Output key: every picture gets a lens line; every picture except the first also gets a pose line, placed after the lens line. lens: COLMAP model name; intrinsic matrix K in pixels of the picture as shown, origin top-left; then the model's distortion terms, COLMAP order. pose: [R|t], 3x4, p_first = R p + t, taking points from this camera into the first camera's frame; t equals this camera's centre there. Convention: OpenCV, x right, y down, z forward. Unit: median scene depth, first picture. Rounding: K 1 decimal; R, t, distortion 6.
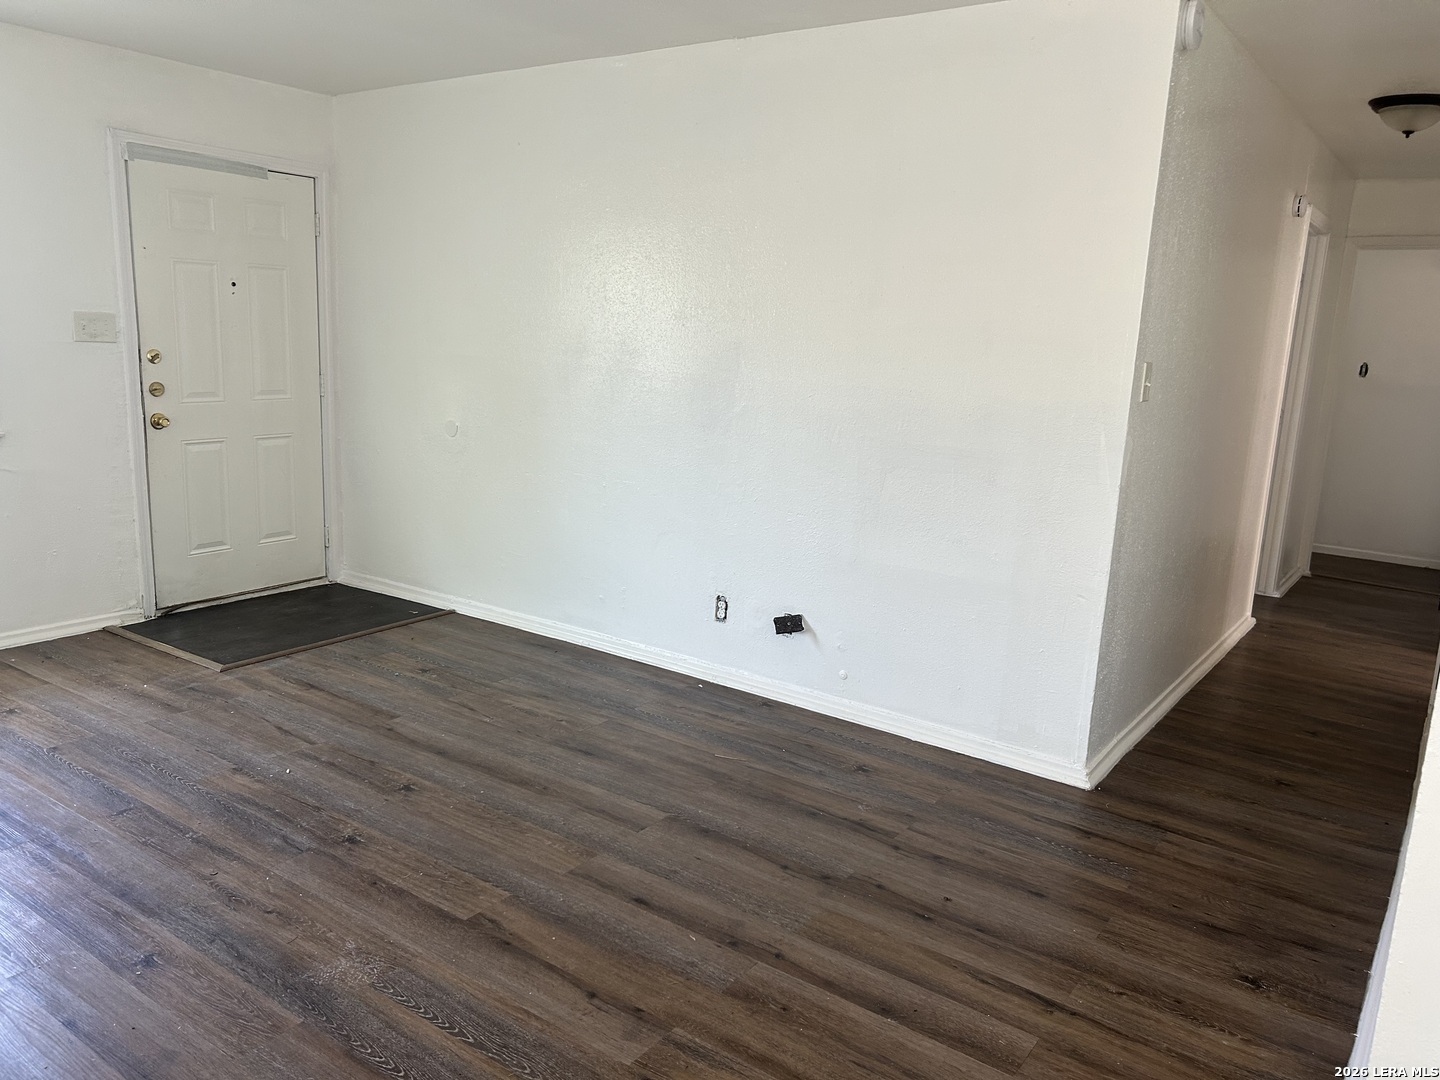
lens RADIAL K [[1090.6, 0, 720.0], [0, 1090.6, 540.0], [0, 0, 1]] dist [-0.000535, -0.000271]
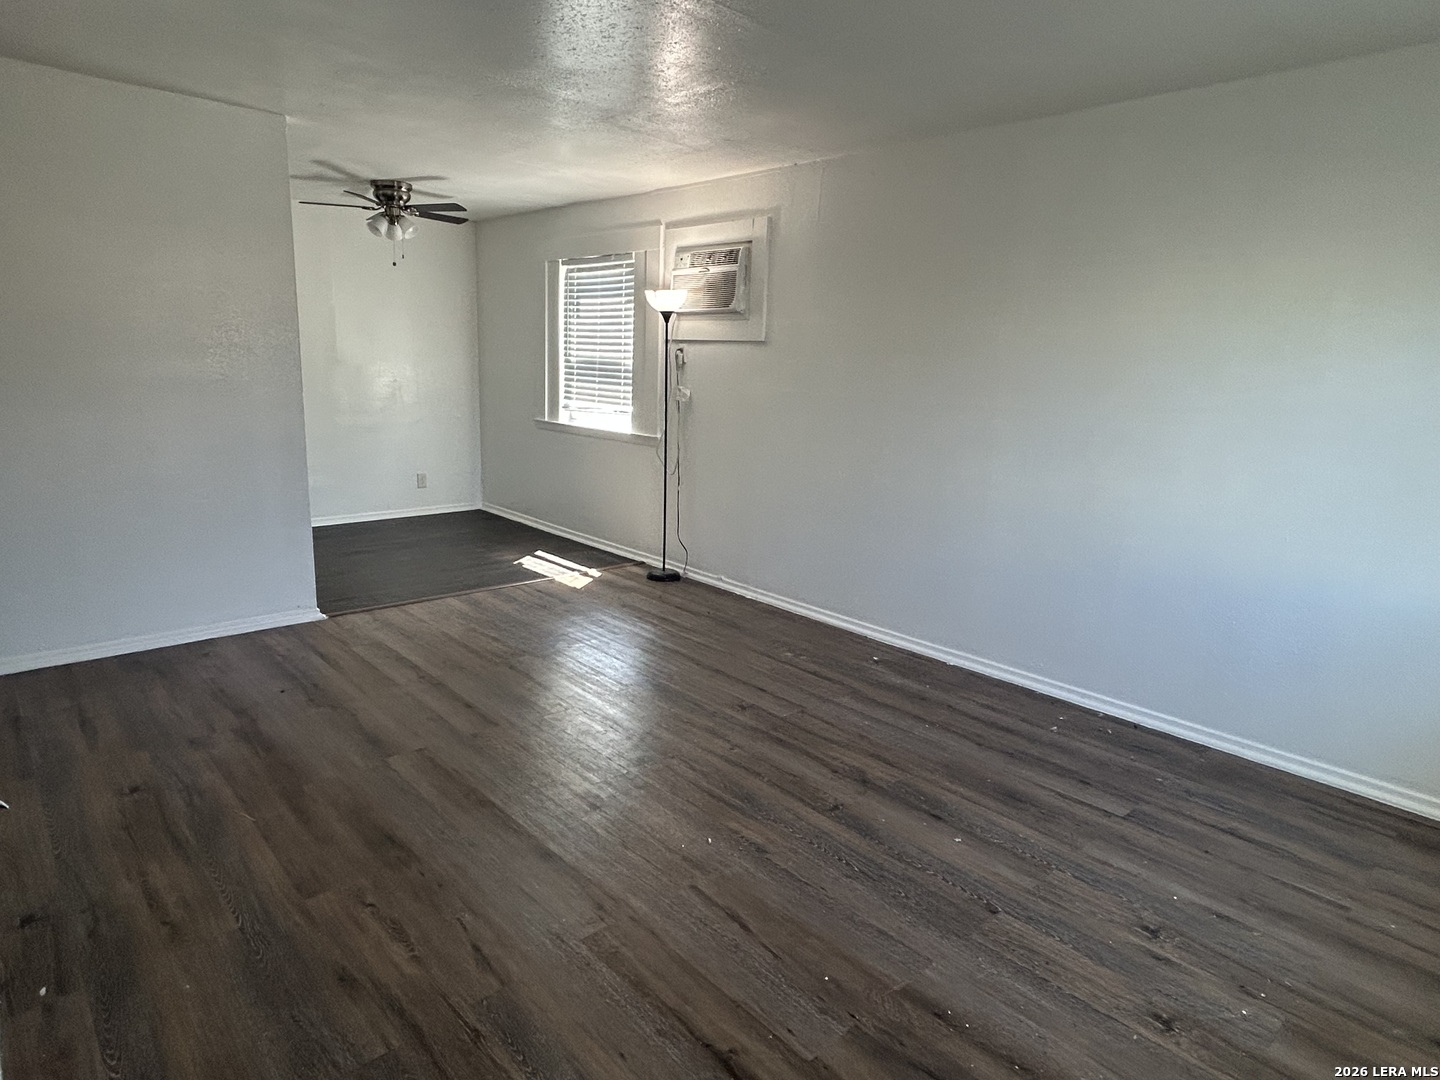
lens RADIAL K [[843.3, 0, 720.0], [0, 843.3, 540.0], [0, 0, 1]] dist [0.000007, -0.000815]
pose [[-0.975456, -0.121929, 0.183353, -0.496127], [-0.039769, 0.916553, 0.397931, -0.316201], [-0.216572, 0.380872, -0.898906, 1.524729]]
